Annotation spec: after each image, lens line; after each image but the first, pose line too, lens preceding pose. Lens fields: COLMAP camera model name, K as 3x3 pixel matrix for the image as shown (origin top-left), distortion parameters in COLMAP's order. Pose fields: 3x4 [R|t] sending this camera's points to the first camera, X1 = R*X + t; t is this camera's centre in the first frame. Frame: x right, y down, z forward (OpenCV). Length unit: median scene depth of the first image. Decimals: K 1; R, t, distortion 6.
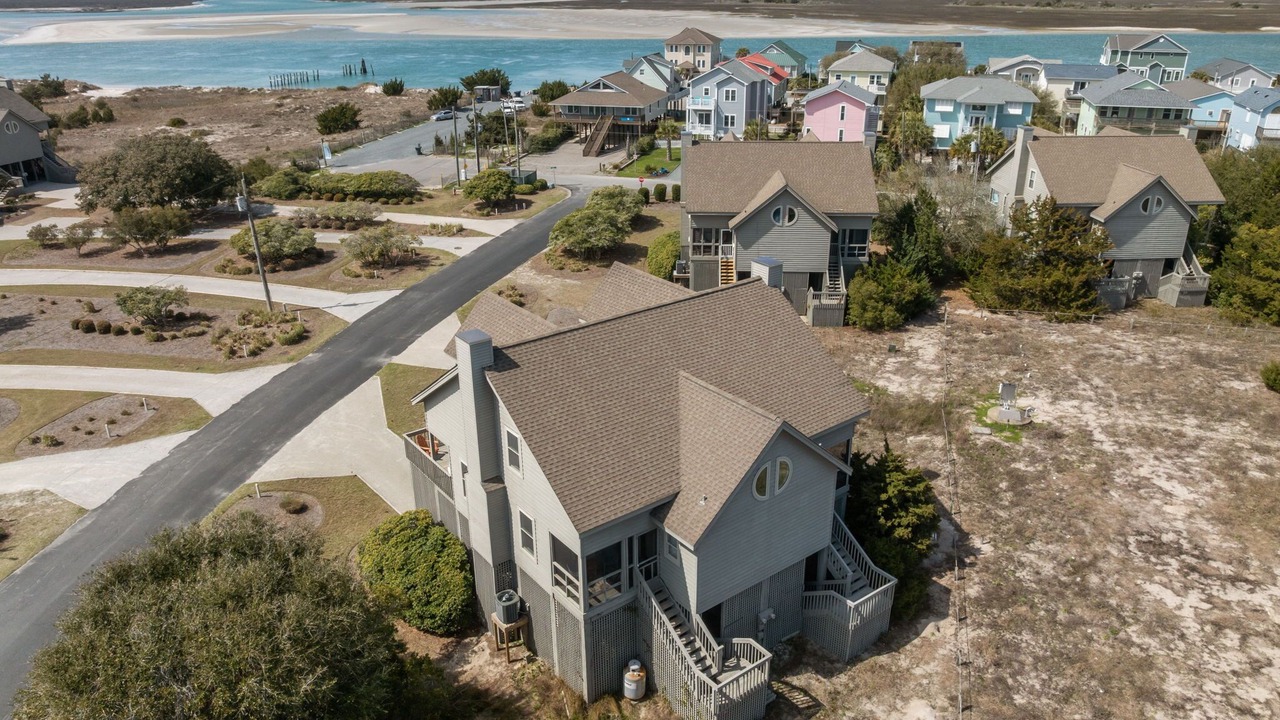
lens RADIAL K [[908.5, 0, 640.0], [0, 908.5, 360.0], [0, 0, 1]] dist [-0.035699, -0.000314]
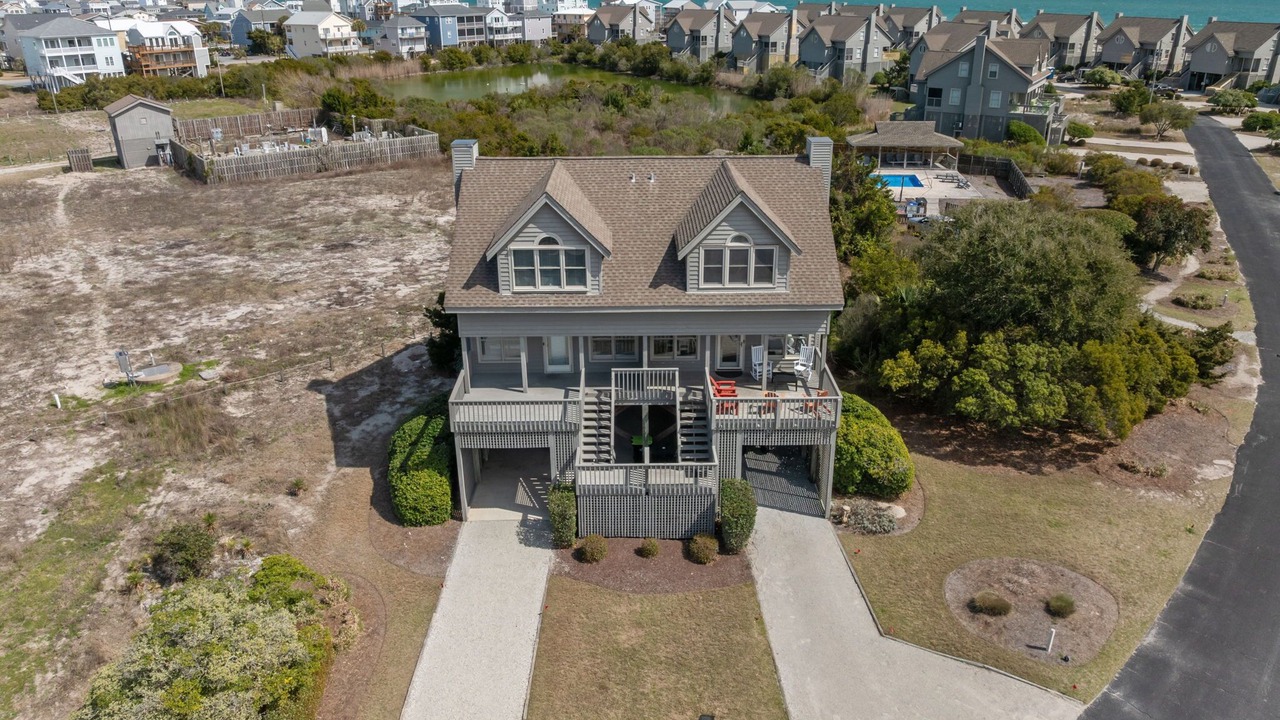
lens RADIAL K [[908.5, 0, 640.0], [0, 908.5, 360.0], [0, 0, 1]] dist [-0.035699, -0.000314]
pose [[-0.798114, -0.228089, 0.557664, -0.276836], [0.239962, 0.728664, 0.641457, -0.243006], [-0.552660, 0.645774, -0.526824, 0.738047]]
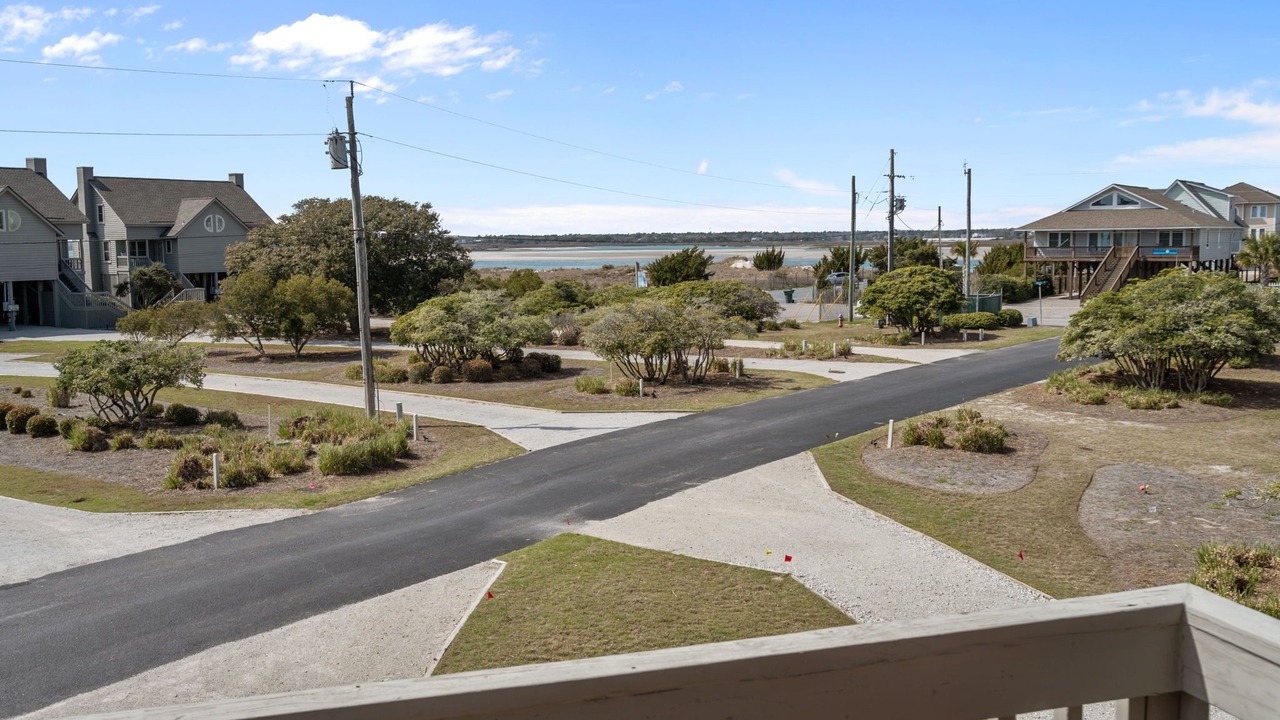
lens RADIAL K [[1121.1, 0, 655.1], [0, 1121.1, 360.9], [0, 0, 1]] dist [-0.020734, 0.000032]
pose [[0.931968, 0.034841, -0.360862, -0.089002], [-0.137435, 0.955030, -0.262734, 0.031157], [0.335480, 0.294455, 0.894846, 0.495783]]
